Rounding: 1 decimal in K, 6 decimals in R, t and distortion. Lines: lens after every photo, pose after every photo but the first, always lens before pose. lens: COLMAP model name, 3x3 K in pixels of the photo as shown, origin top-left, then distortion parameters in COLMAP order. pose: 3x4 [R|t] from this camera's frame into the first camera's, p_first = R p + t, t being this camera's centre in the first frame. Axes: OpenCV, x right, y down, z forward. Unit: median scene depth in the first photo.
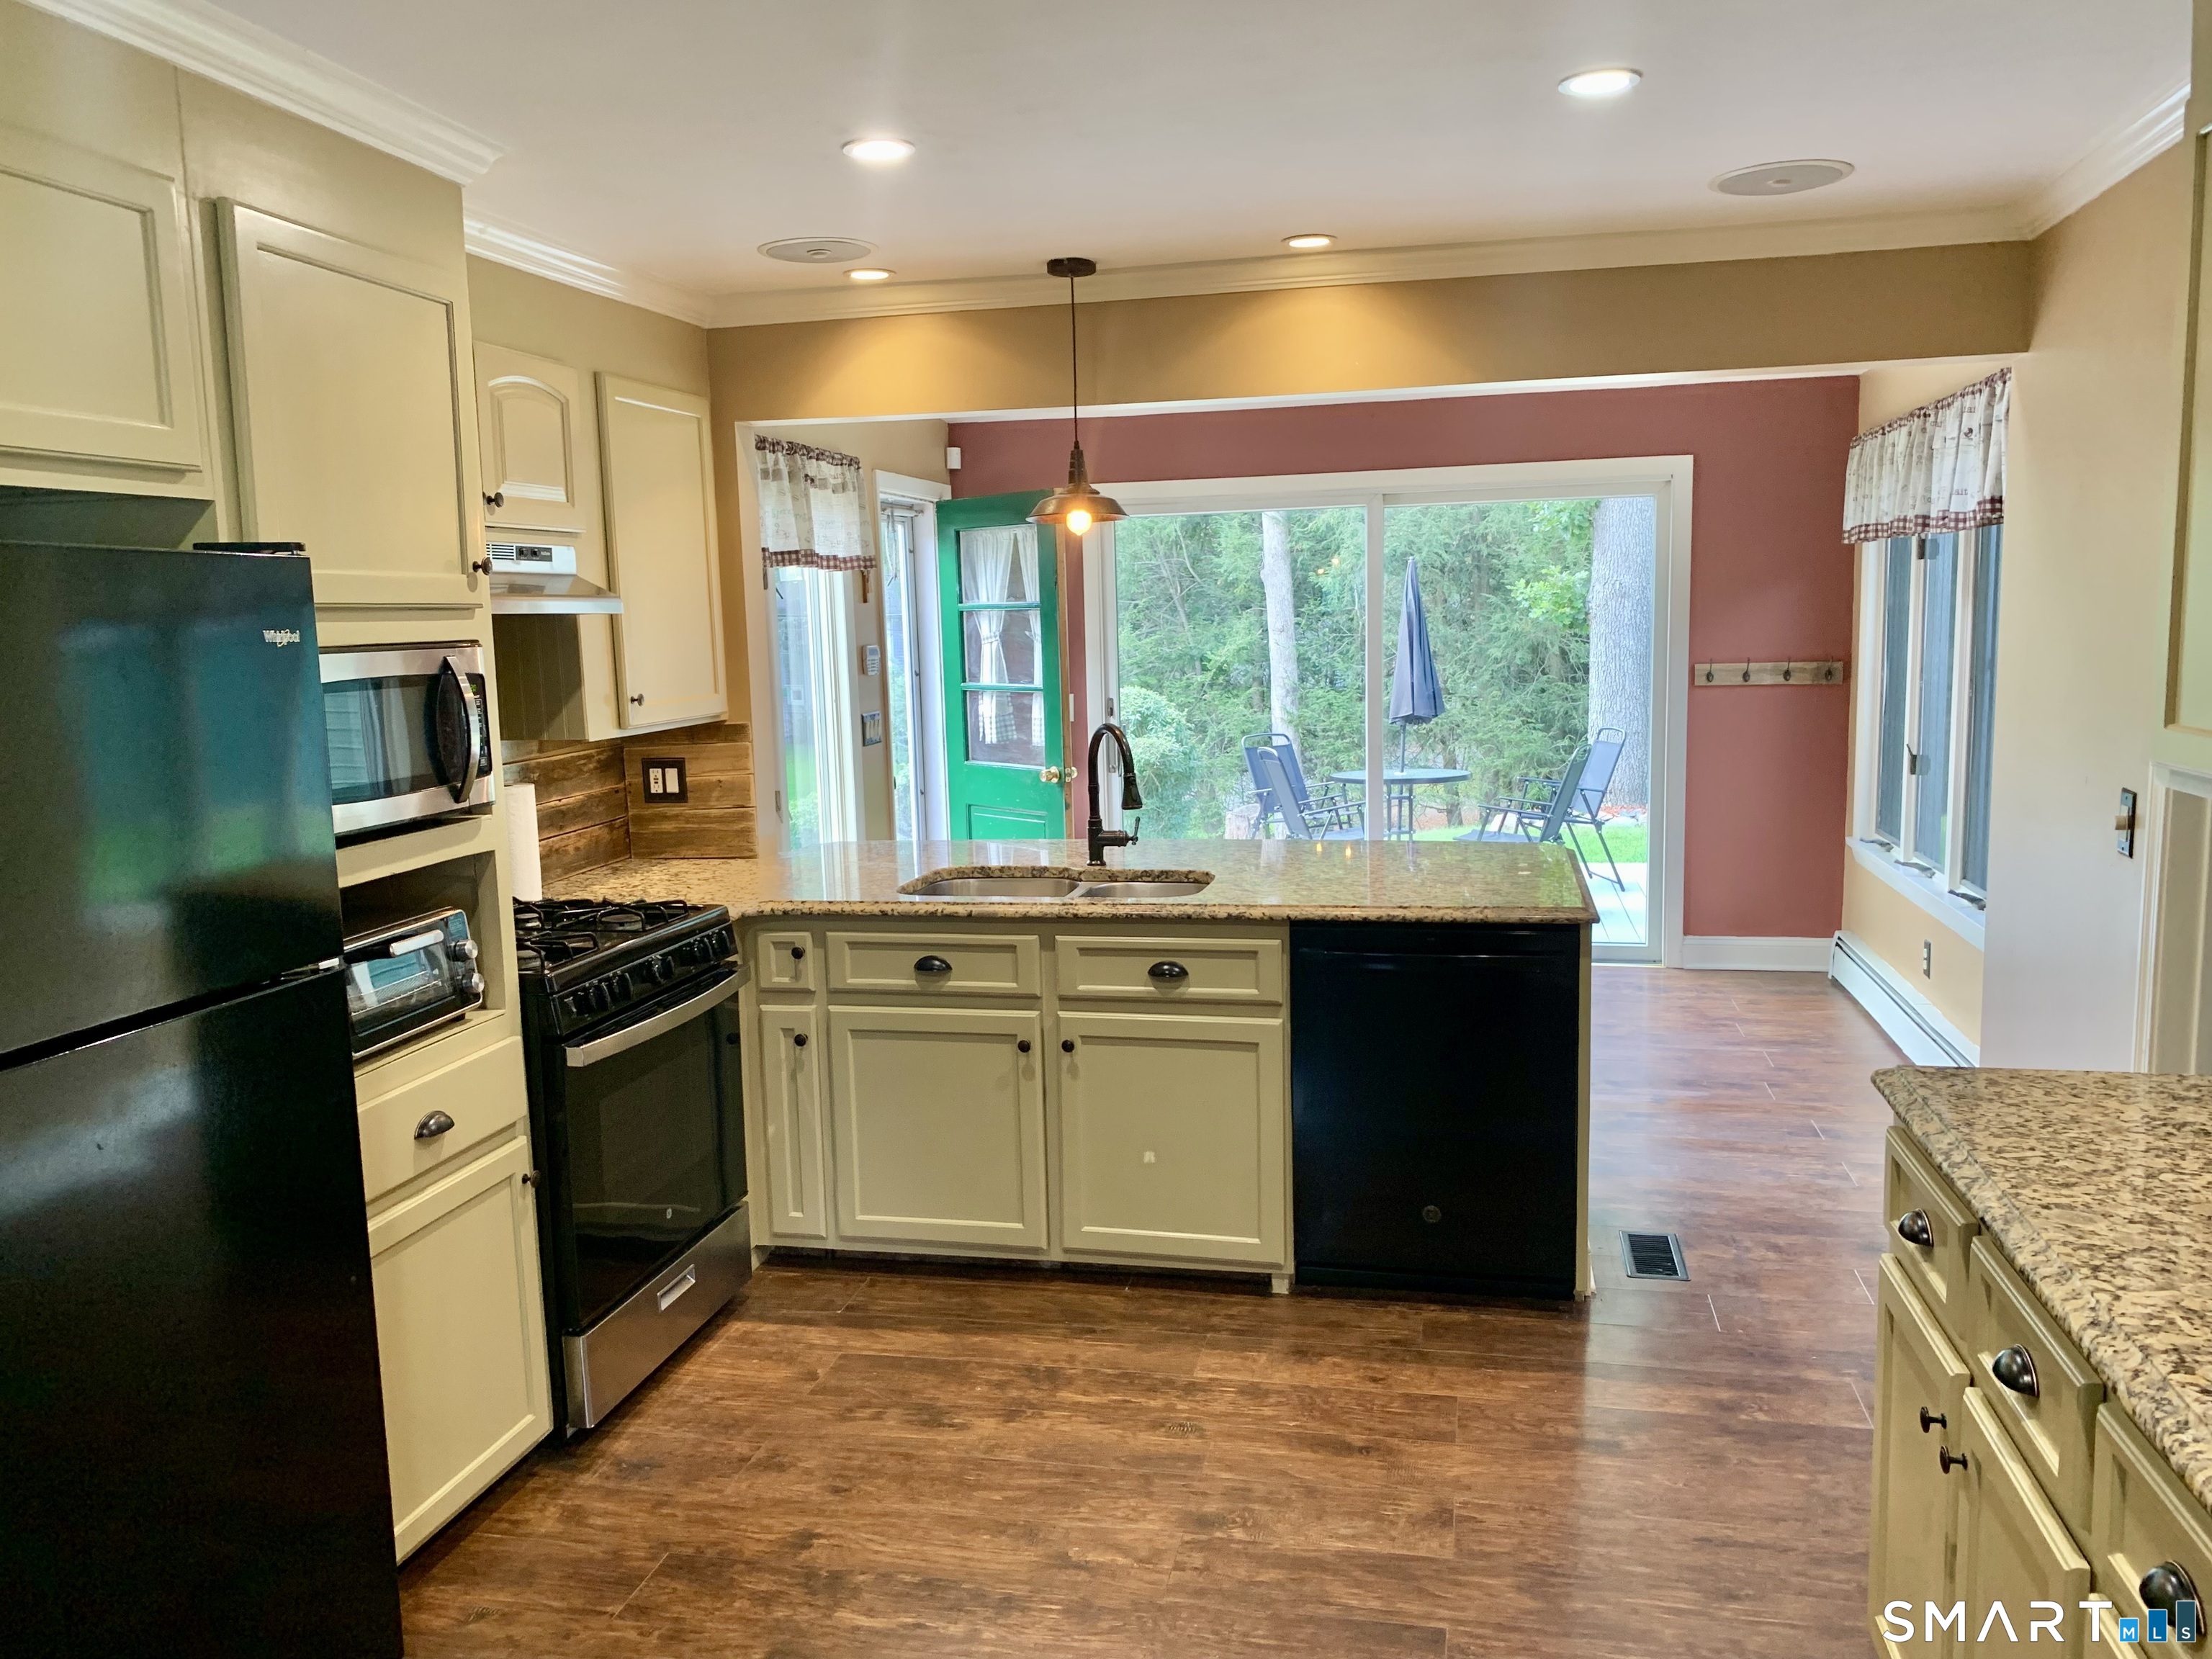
lens RADIAL K [[1671.8, 0, 1106.0], [0, 1671.8, 833.6], [0, 0, 1]] dist [0.084342, -0.167854]
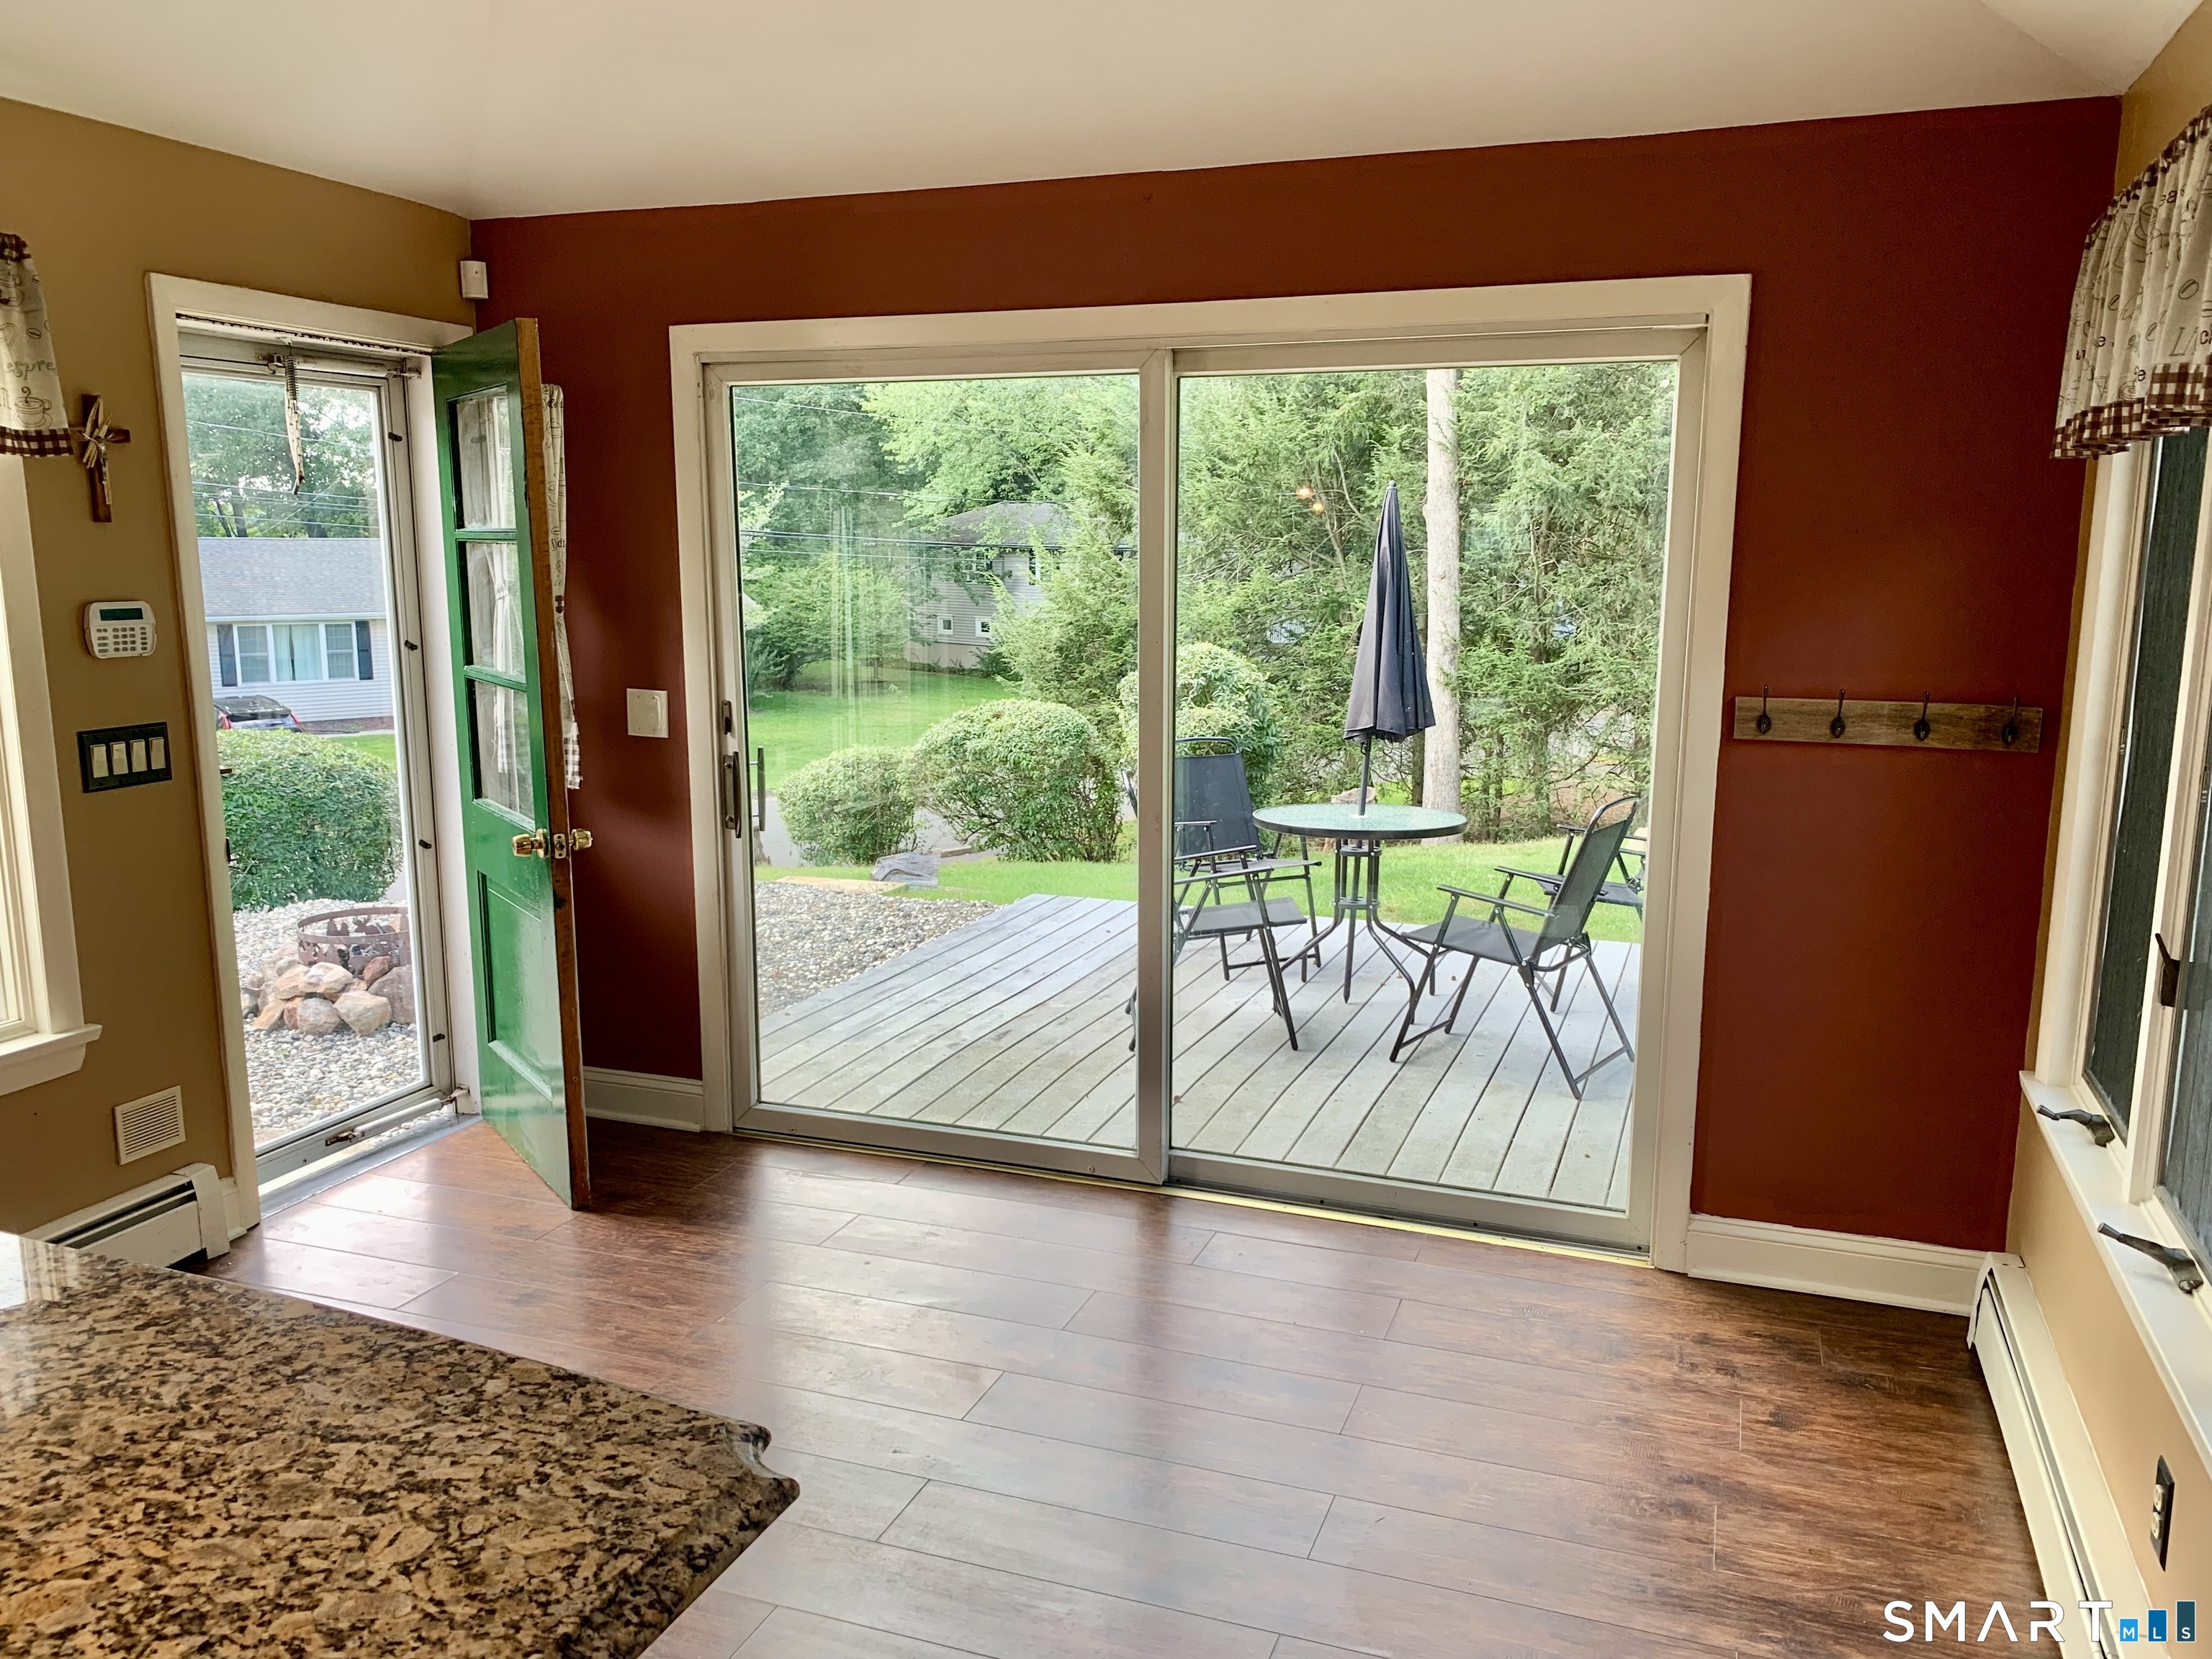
lens RADIAL K [[1688.4, 0, 1115.3], [0, 1688.4, 844.0], [0, 0, 1]] dist [0.014441, -0.009306]
pose [[0.990052, 0.053609, -0.130089, 0.406002], [-0.047821, 0.997739, 0.047216, -0.124216], [0.132326, -0.040525, 0.990378, 0.820757]]
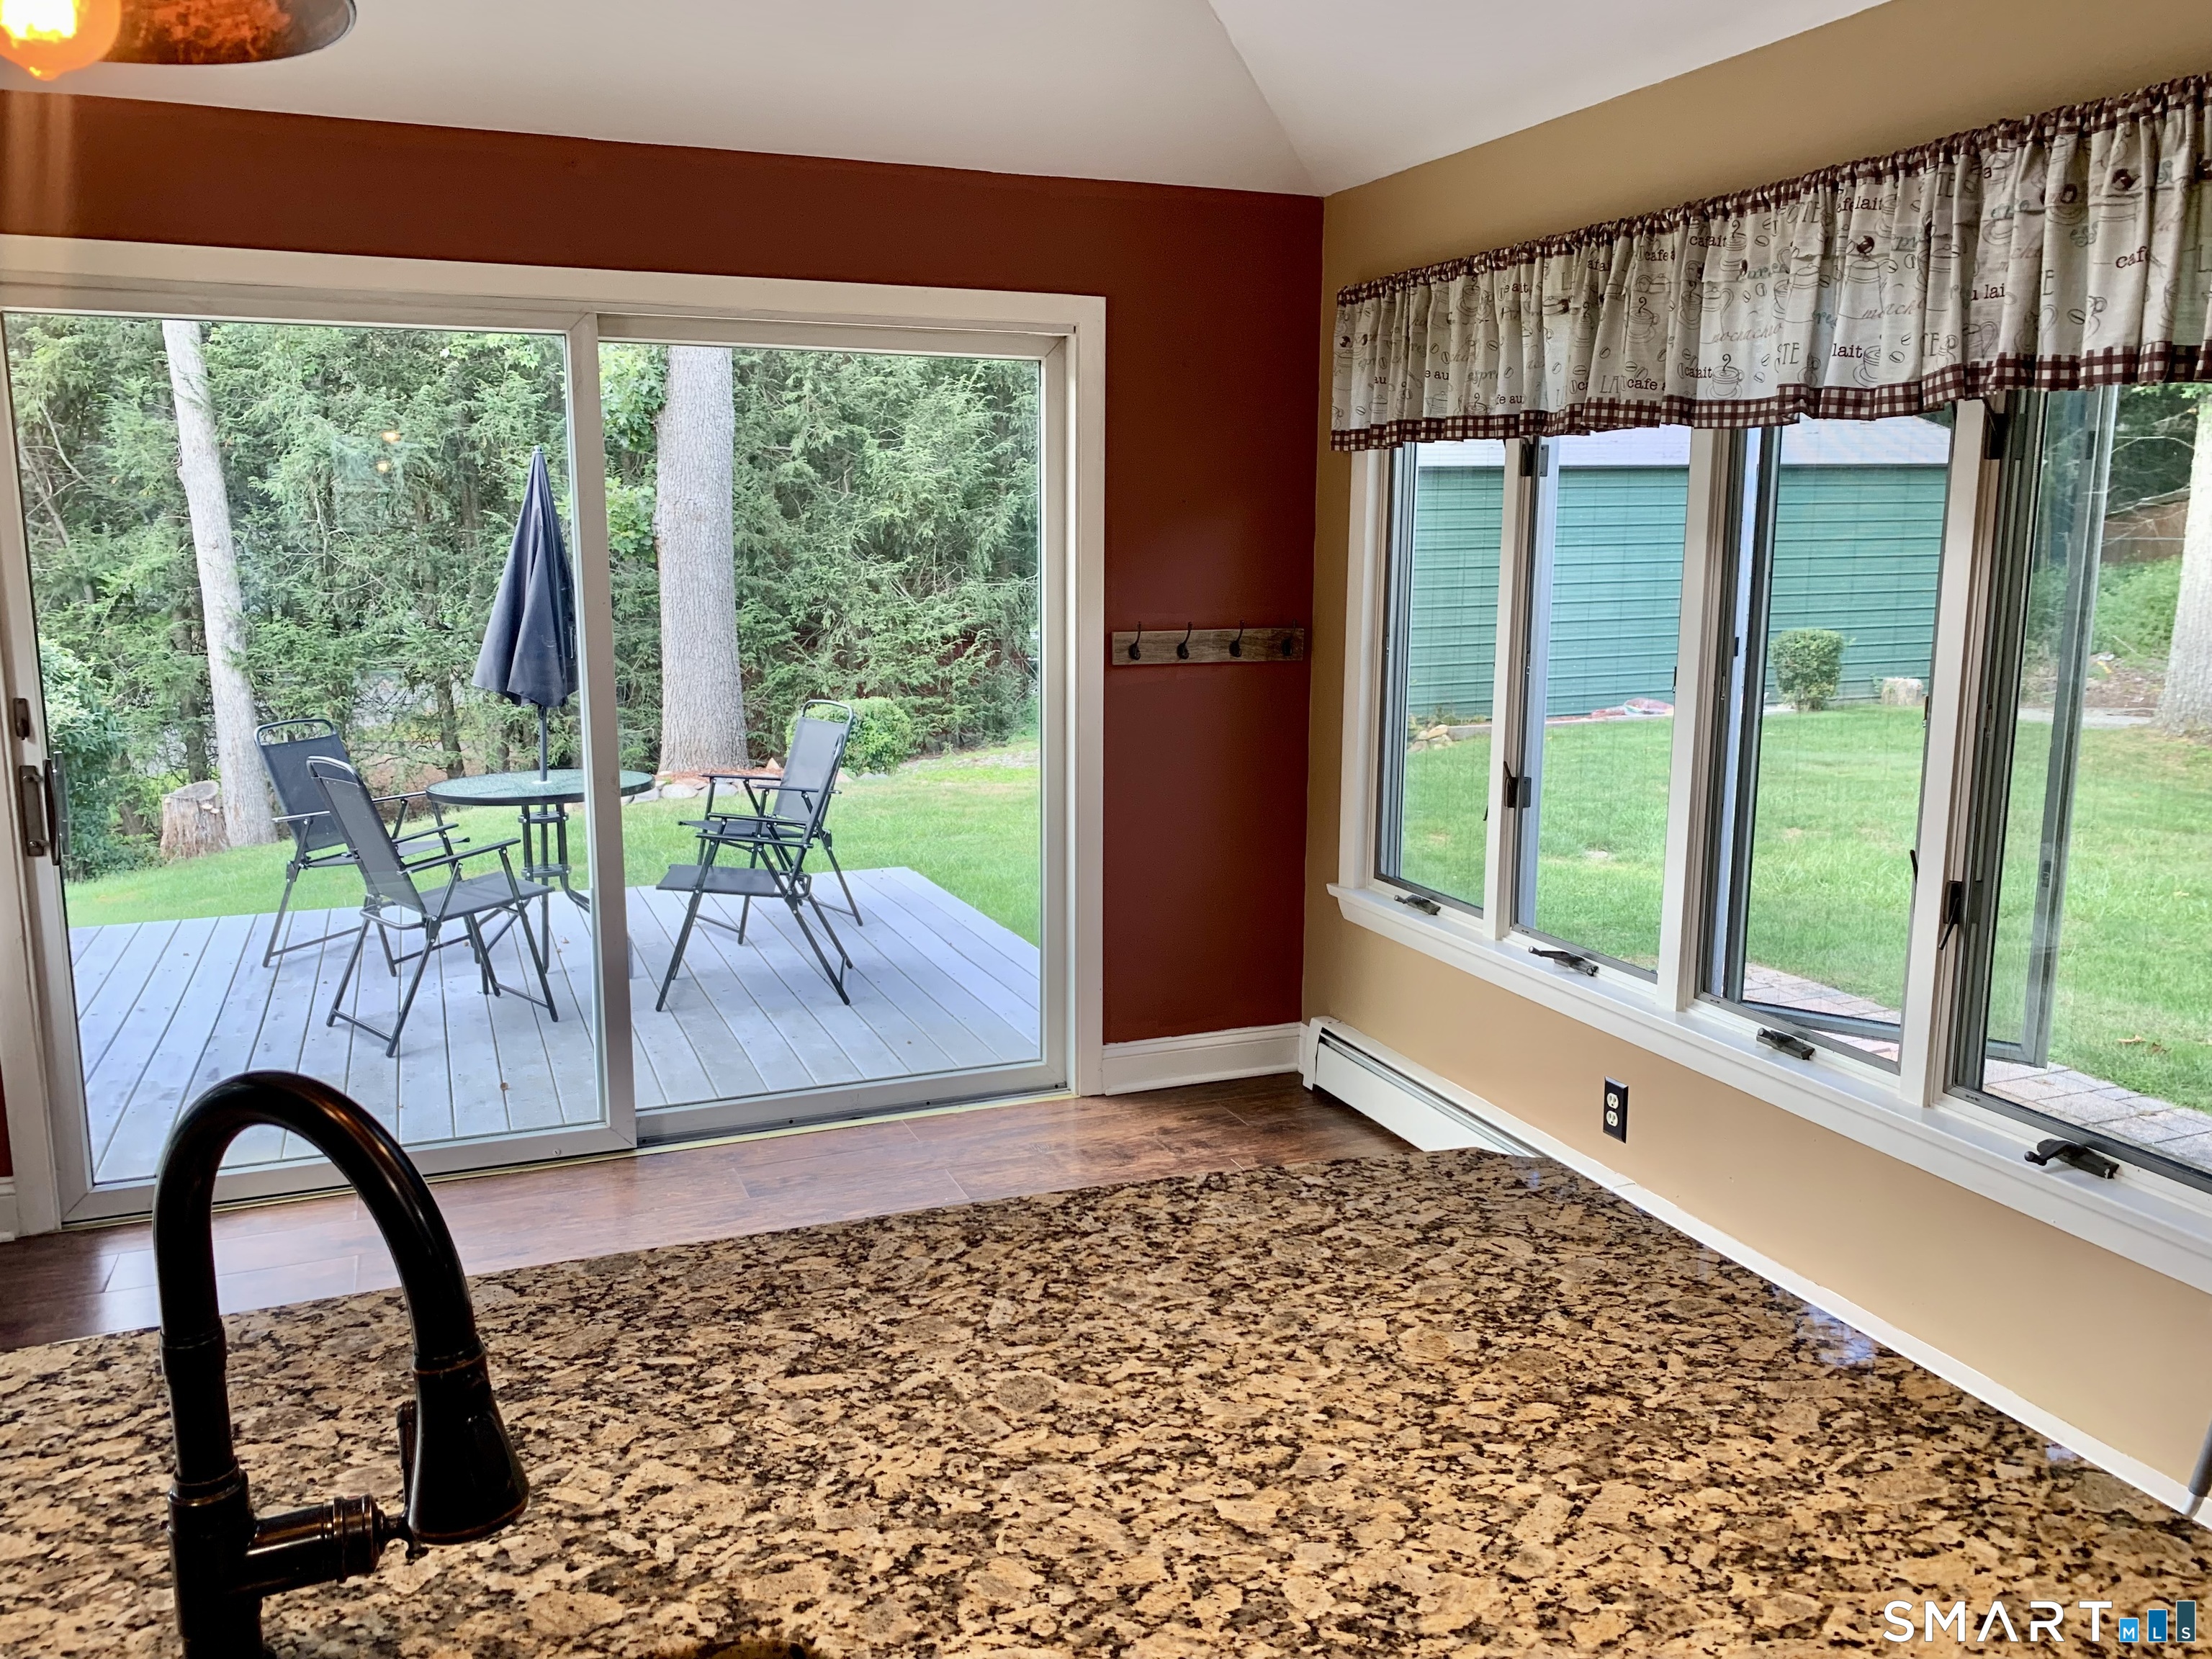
lens RADIAL K [[1680.7, 0, 1093.6], [0, 1680.7, 821.6], [0, 0, 1]] dist [0.066877, -0.084619]
pose [[0.827879, -0.068378, 0.556724, -0.031985], [0.047964, 0.997536, 0.051193, -0.106763], [-0.558853, -0.015679, 0.829119, 0.820061]]
